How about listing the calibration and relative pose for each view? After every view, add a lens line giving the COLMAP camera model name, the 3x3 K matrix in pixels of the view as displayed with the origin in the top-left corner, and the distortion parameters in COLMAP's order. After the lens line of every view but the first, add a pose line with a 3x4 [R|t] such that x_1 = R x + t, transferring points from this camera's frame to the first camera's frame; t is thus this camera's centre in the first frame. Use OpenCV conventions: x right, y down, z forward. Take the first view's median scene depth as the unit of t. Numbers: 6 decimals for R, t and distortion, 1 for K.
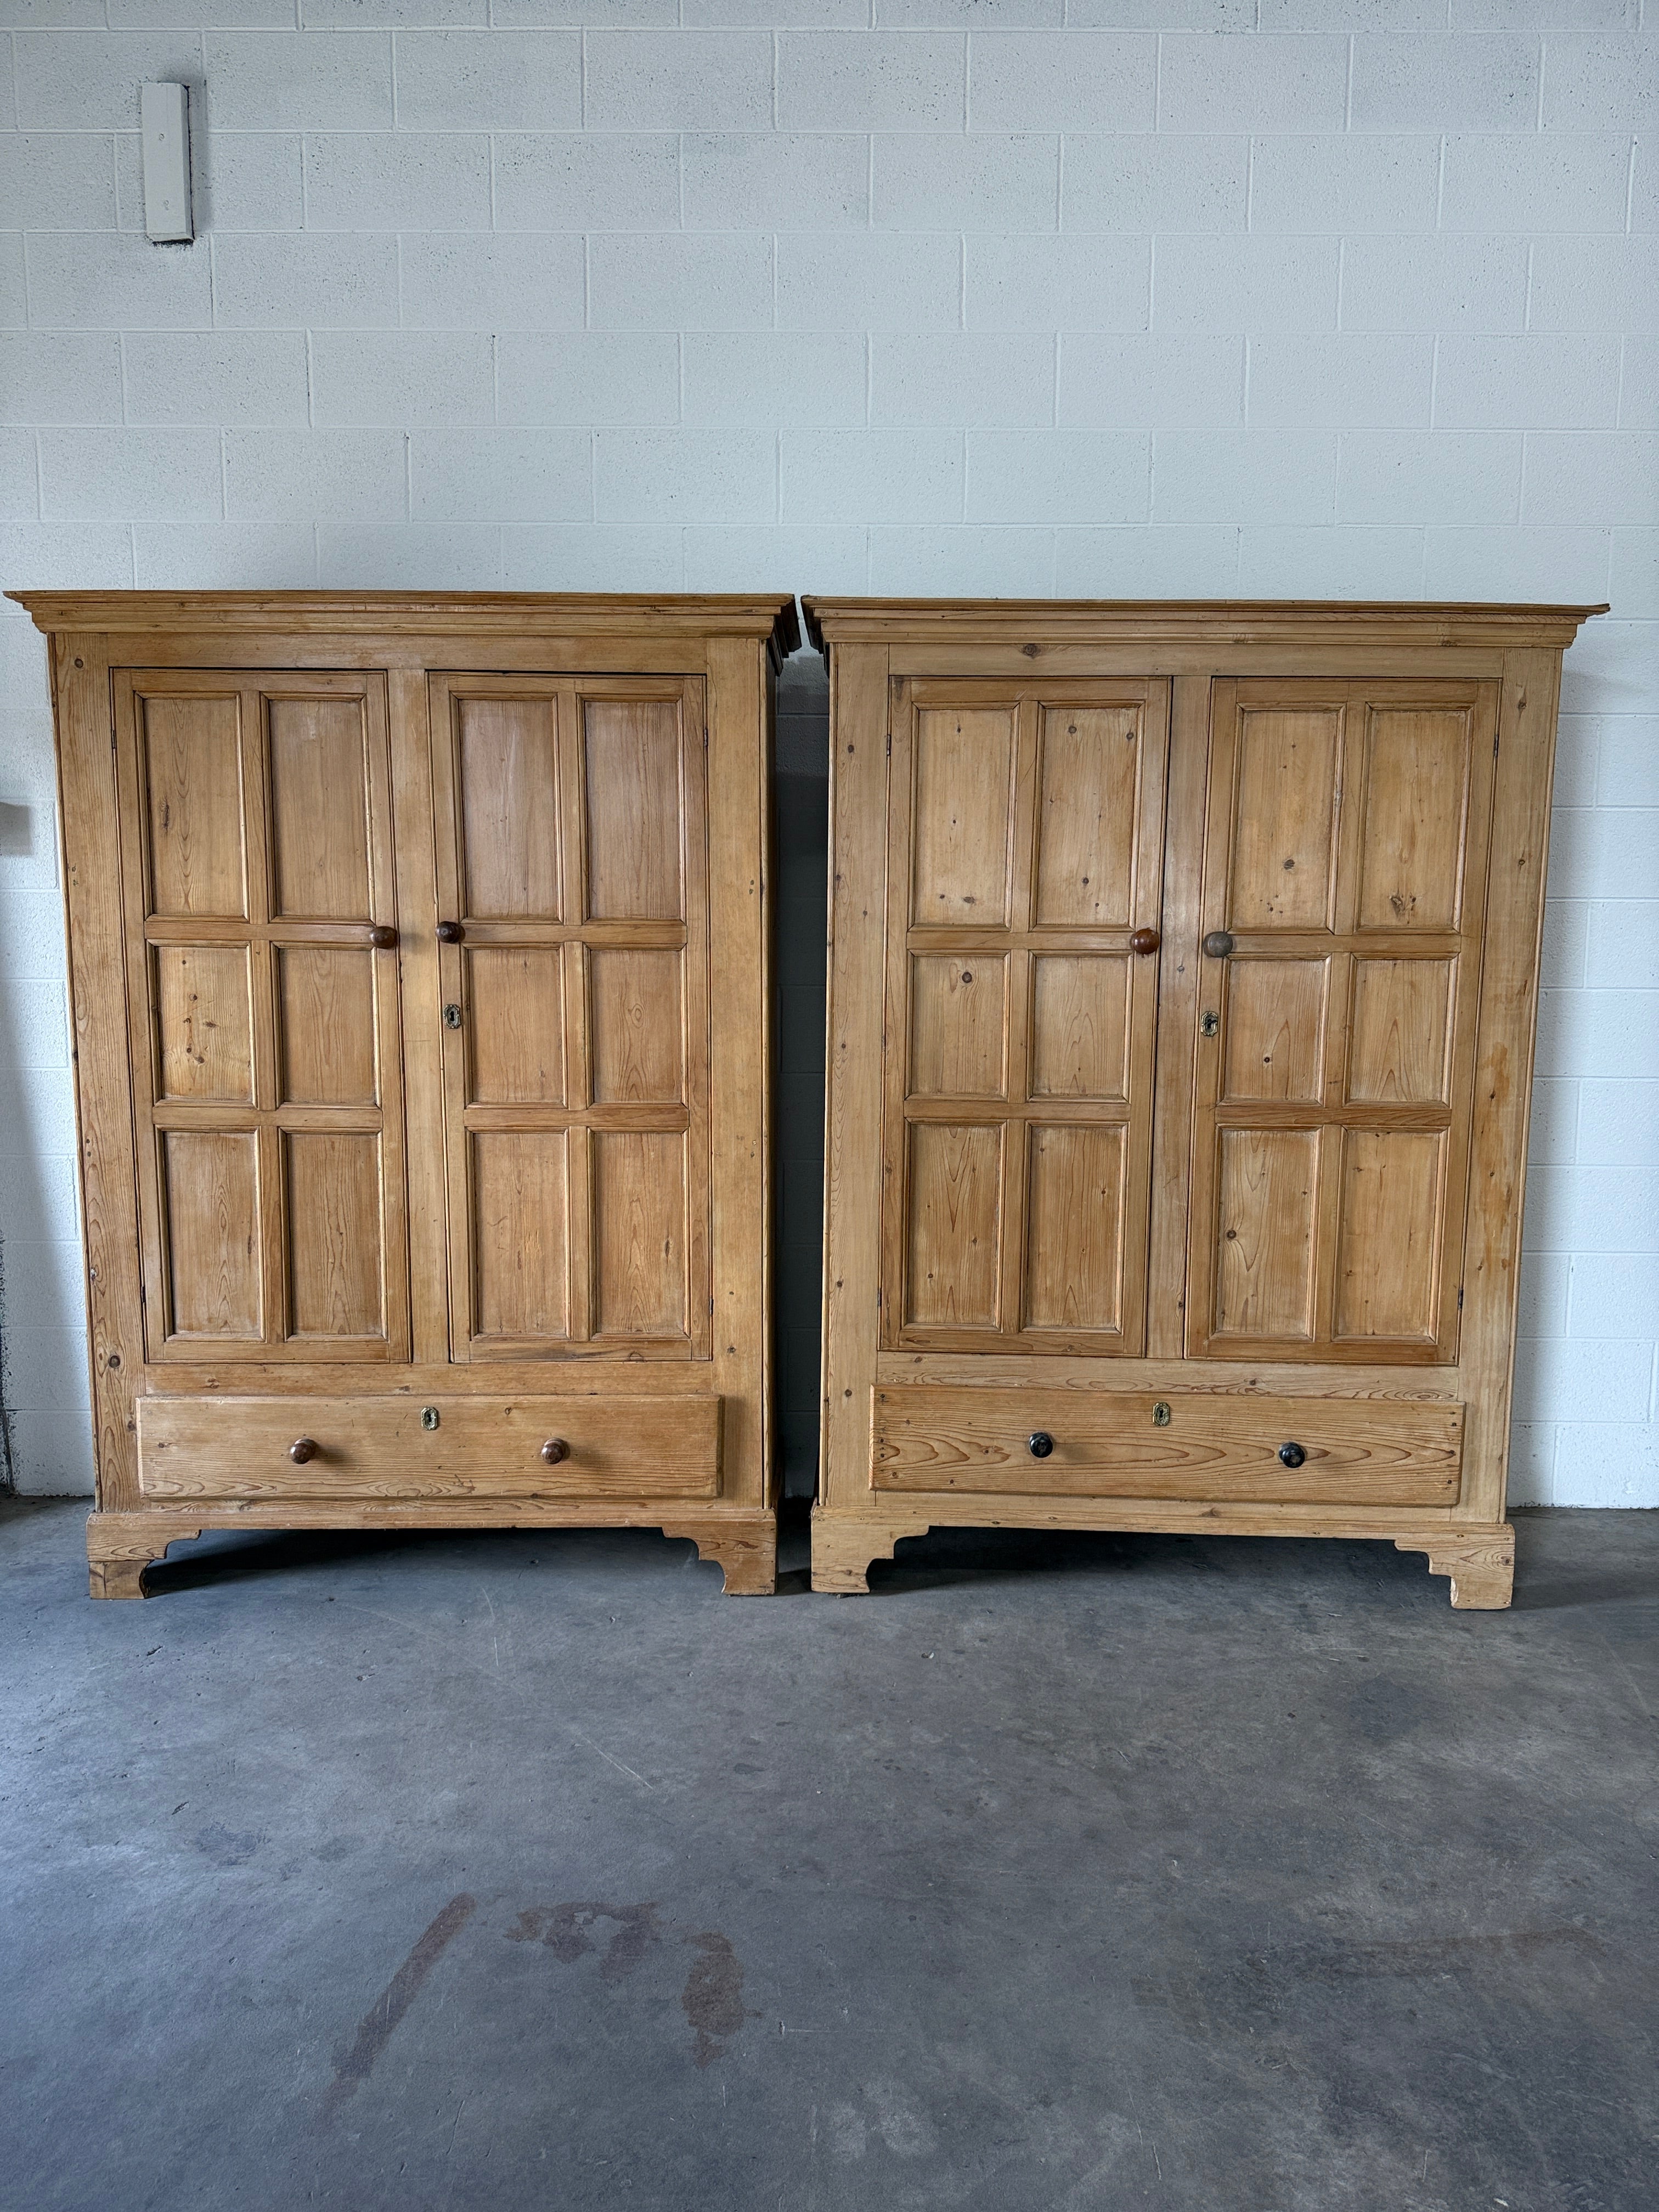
lens RADIAL K [[1585.3, 0, 828.2], [0, 1585.3, 1115.1], [0, 0, 1]] dist [0.042201, -0.064710]
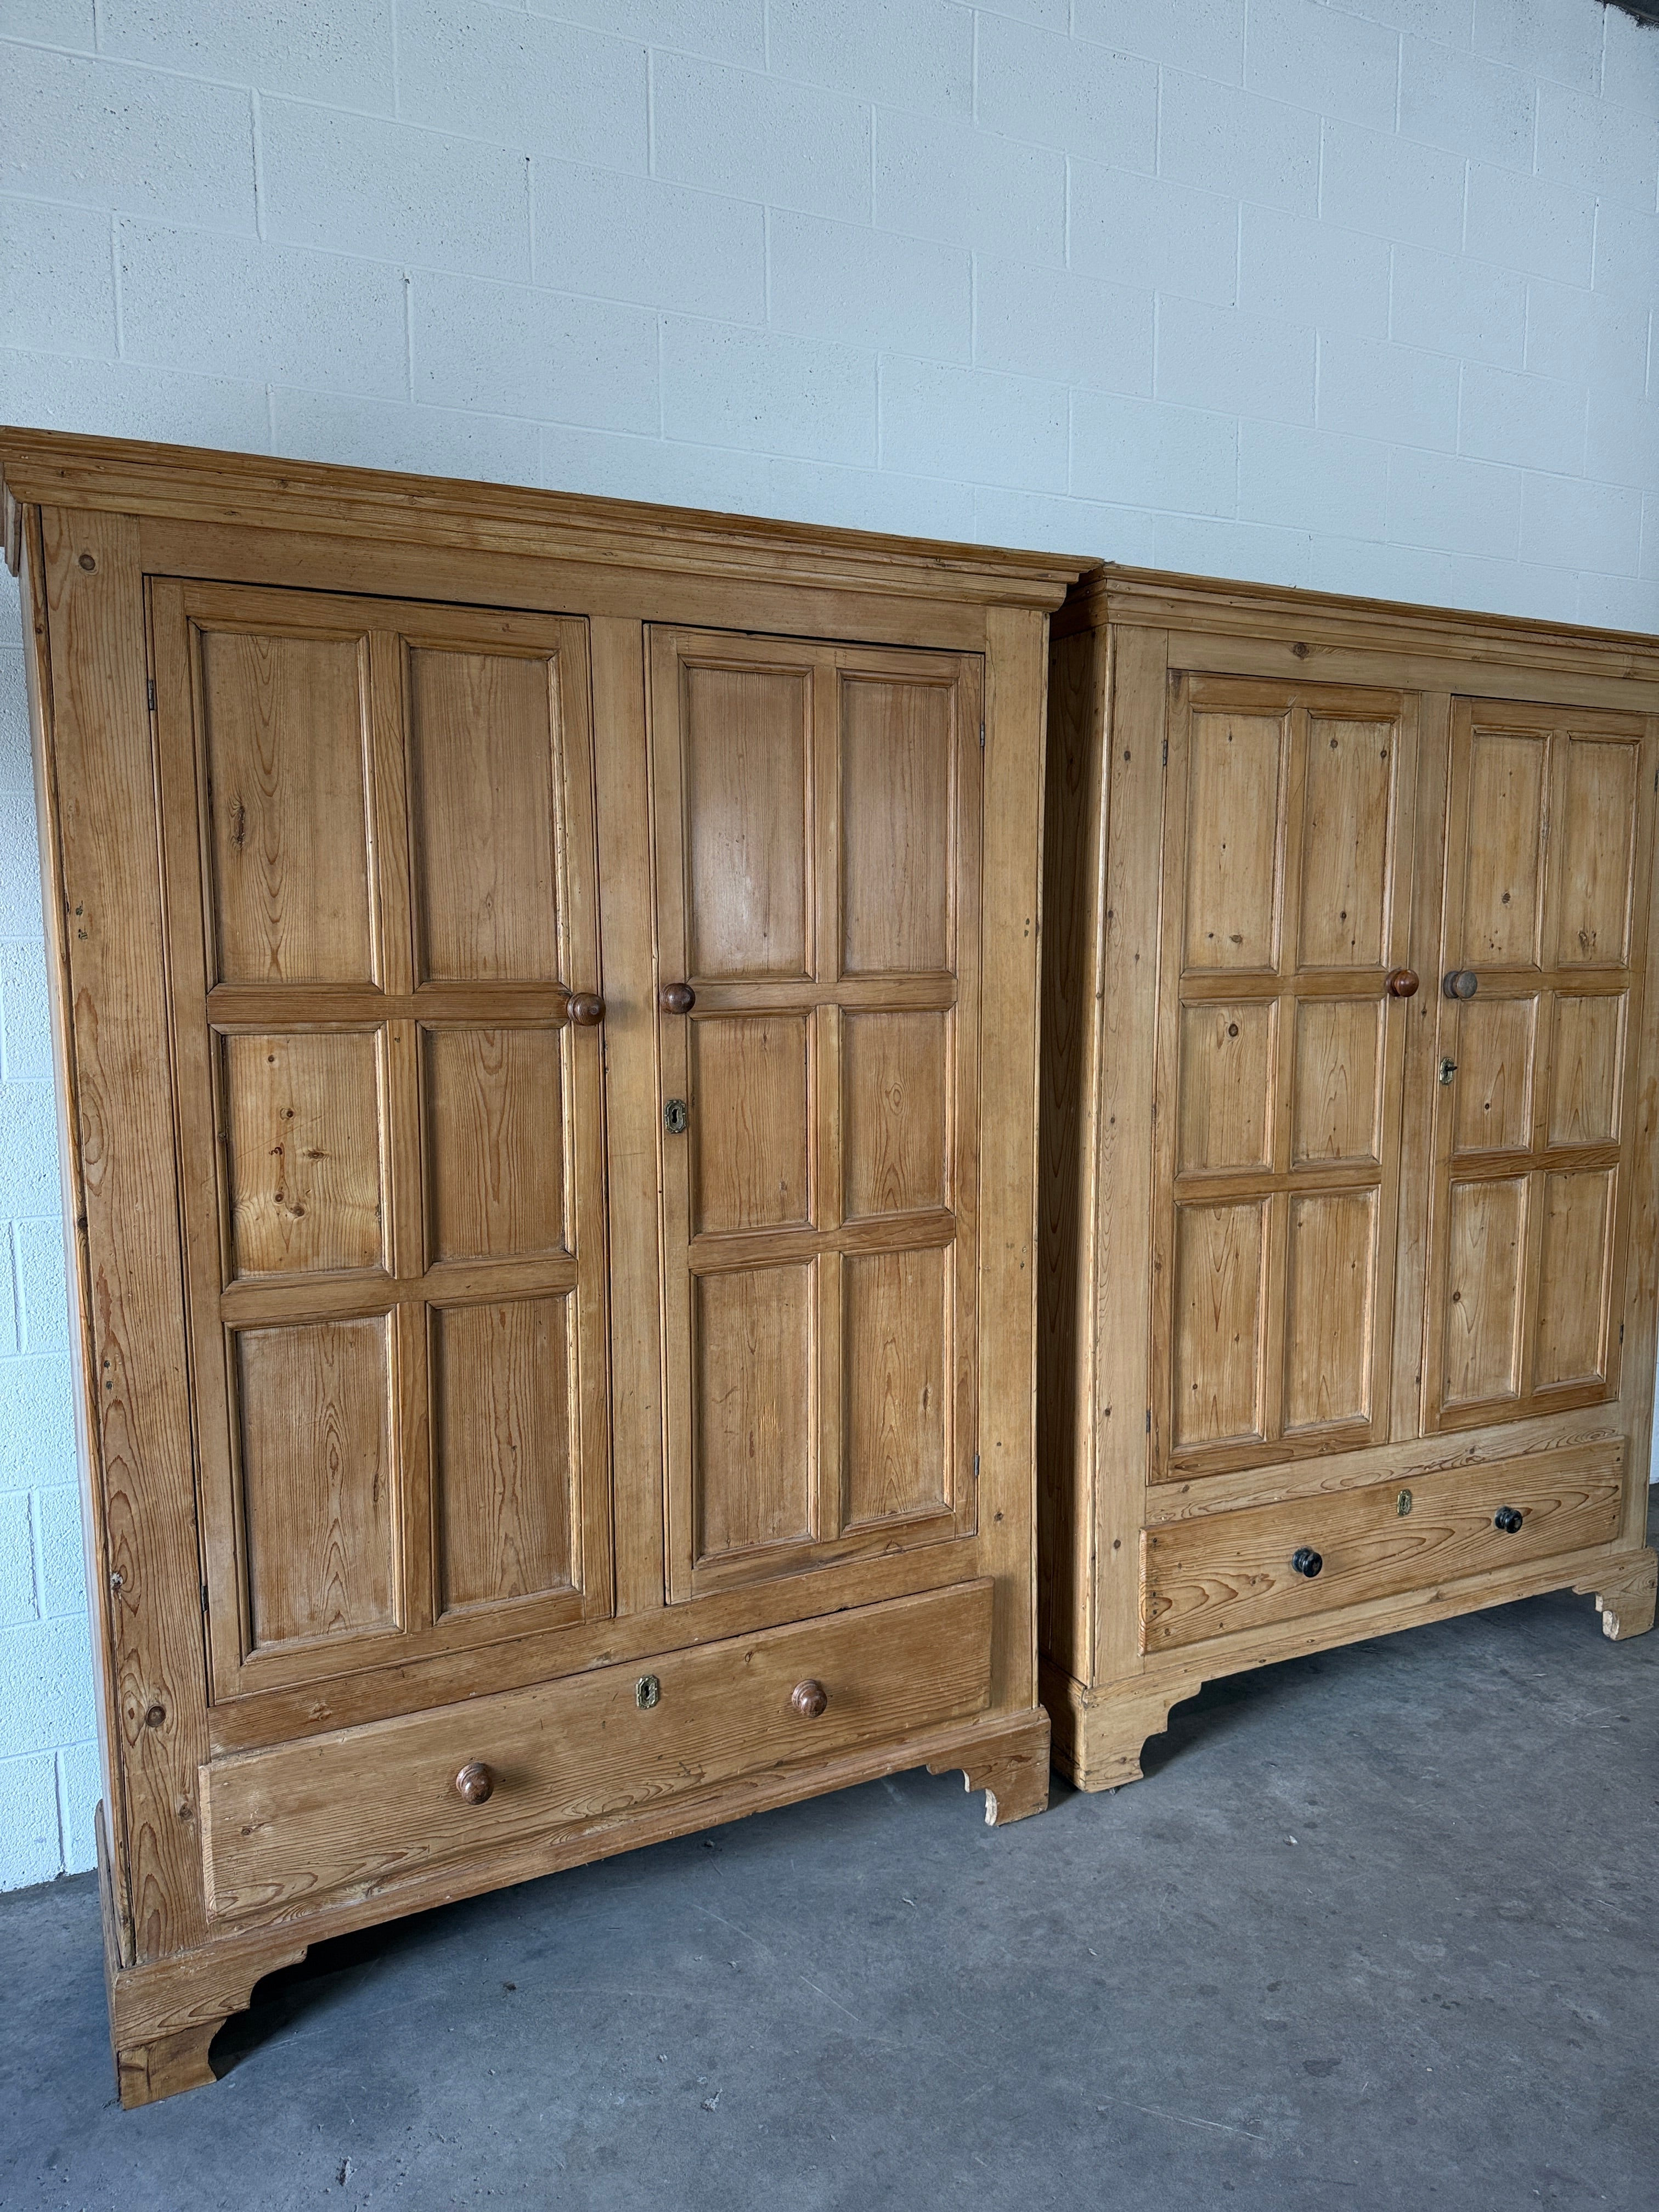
lens RADIAL K [[1587.6, 0, 816.1], [0, 1587.6, 1117.3], [0, 0, 1]] dist [0.014035, -0.020031]
pose [[0.885509, -0.065240, 0.460019, -0.502799], [0.065806, 0.997722, 0.014826, -0.068195], [-0.459938, 0.017143, 0.887785, 0.349719]]
